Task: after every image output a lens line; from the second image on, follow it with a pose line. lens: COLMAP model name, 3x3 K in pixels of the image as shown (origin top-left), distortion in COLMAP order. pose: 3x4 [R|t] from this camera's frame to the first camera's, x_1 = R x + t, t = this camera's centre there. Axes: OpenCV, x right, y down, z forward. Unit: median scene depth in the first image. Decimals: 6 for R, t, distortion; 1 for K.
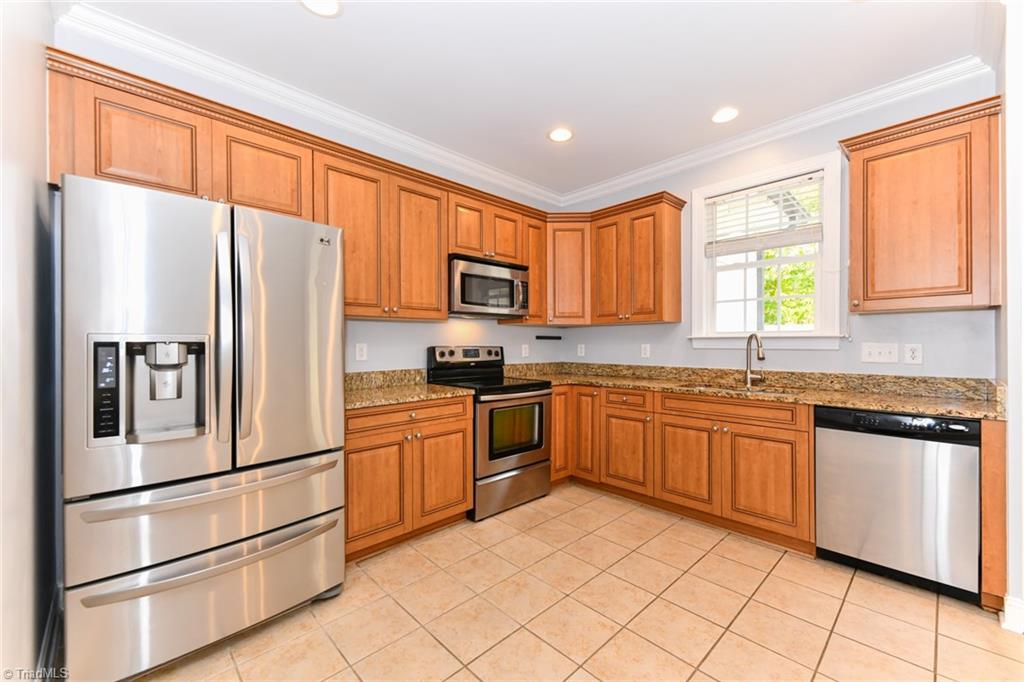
lens RADIAL K [[411.1, 0, 515.6], [0, 411.1, 344.0], [0, 0, 1]] dist [0.020964, -0.006326]
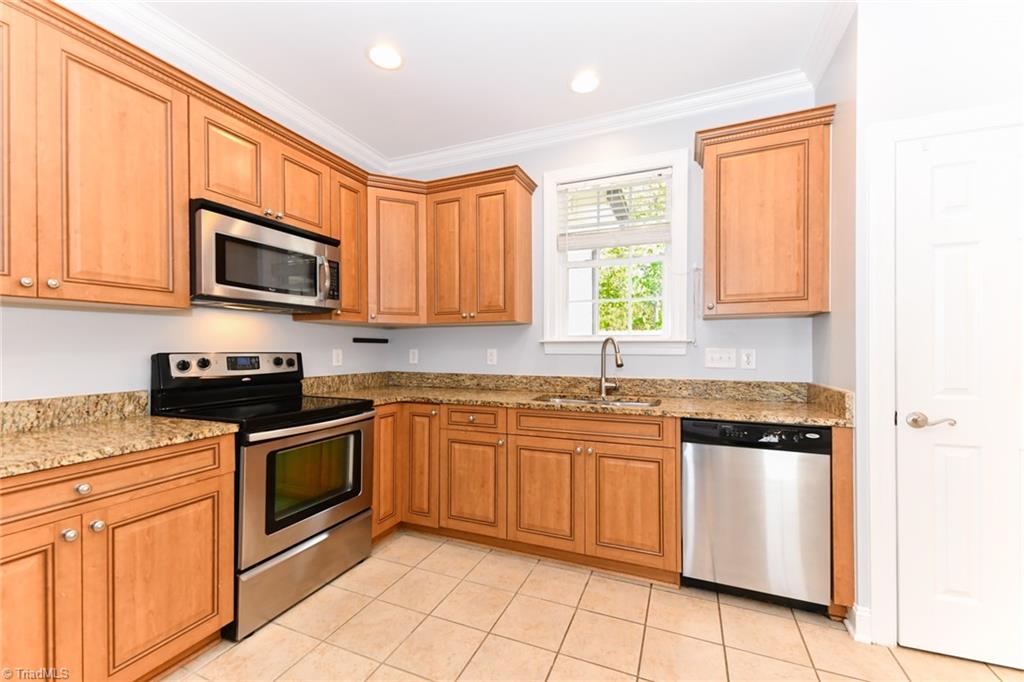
lens RADIAL K [[411.1, 0, 517.8], [0, 411.1, 348.1], [0, 0, 1]] dist [0.020964, -0.006326]
pose [[0.916163, 0.000711, 0.400806, 0.033898], [-0.000911, 1.000000, 0.000308, -0.002196], [-0.400805, -0.000648, 0.916163, 0.272960]]
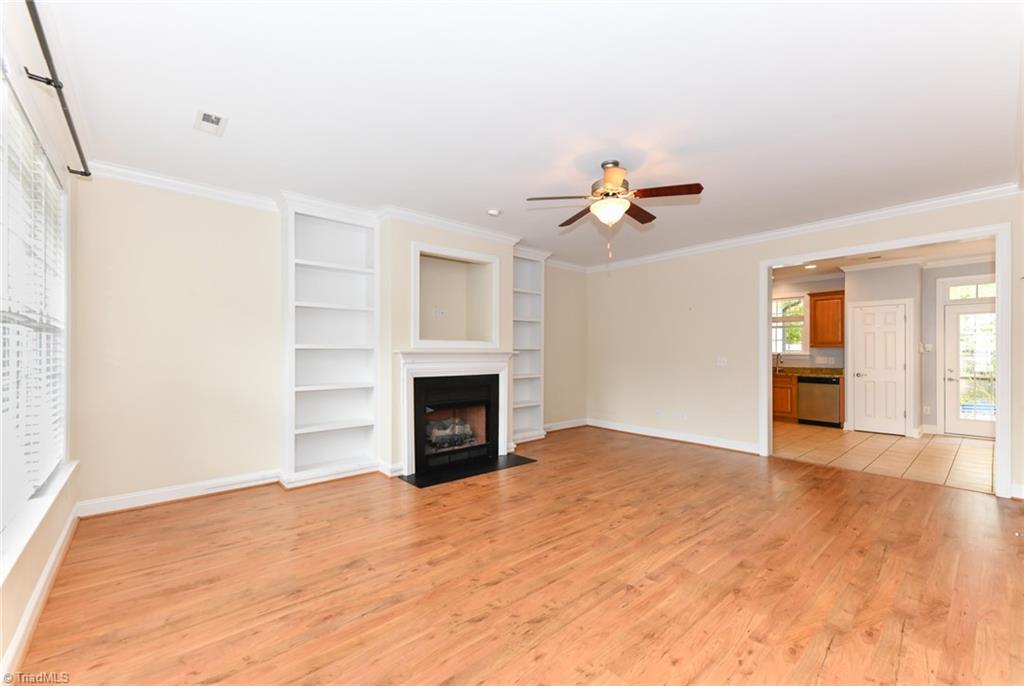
lens RADIAL K [[411.1, 0, 514.8], [0, 411.1, 355.2], [0, 0, 1]] dist [0.020964, -0.006326]
pose [[0.997773, 0.000373, -0.066699, -1.086040], [-0.000158, 0.999995, 0.003228, -0.025770], [0.066700, -0.003210, 0.997768, -2.032779]]
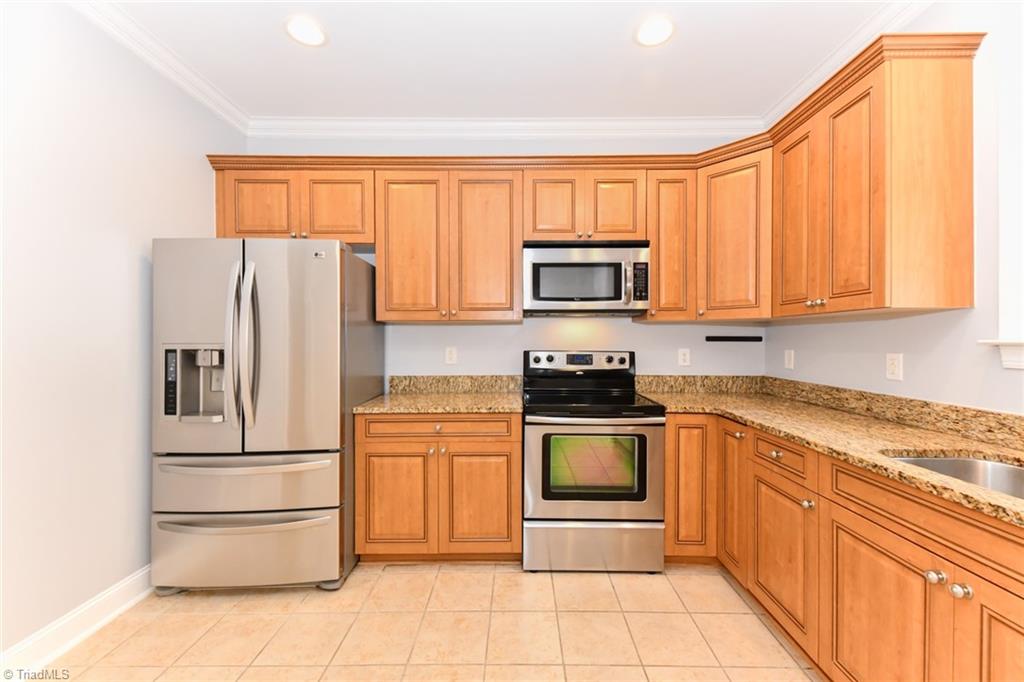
lens RADIAL K [[411.1, 0, 516.8], [0, 411.1, 339.3], [0, 0, 1]] dist [0.020964, -0.006326]
pose [[0.714187, 0.002750, -0.699949, 0.457866], [-0.001512, 0.999996, 0.002387, -0.023381], [0.699953, -0.000646, 0.714189, 0.415339]]
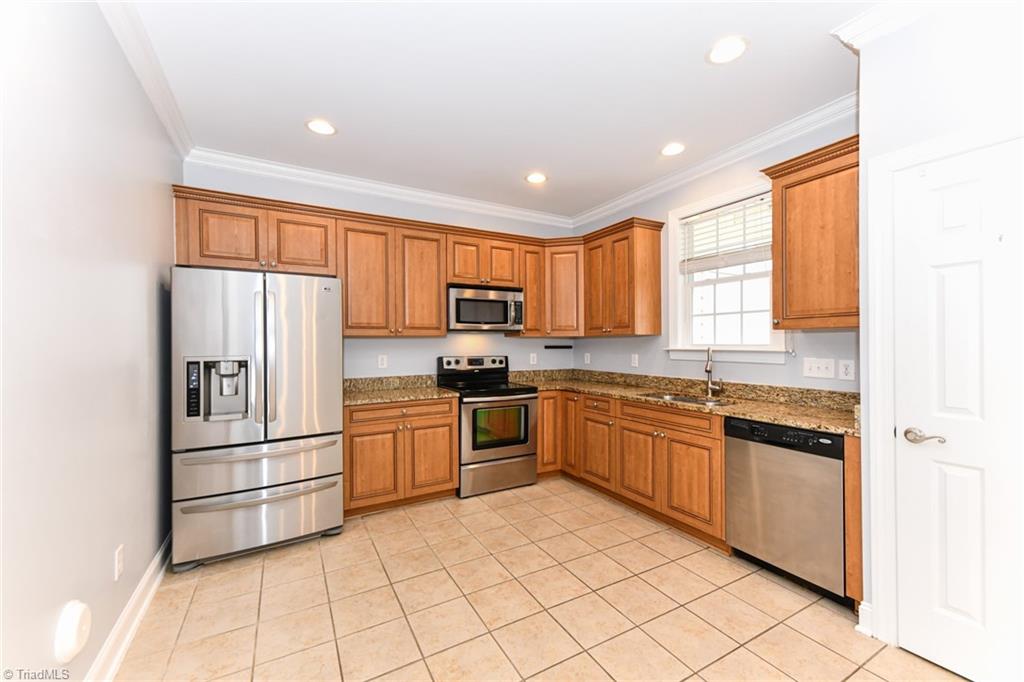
lens RADIAL K [[411.1, 0, 516.3], [0, 411.1, 344.3], [0, 0, 1]] dist [0.020964, -0.006326]
pose [[0.967878, -0.002236, -0.251412, 0.383076], [0.002943, 0.999993, 0.002437, -0.039358], [0.251405, -0.003098, 0.967877, -0.168579]]
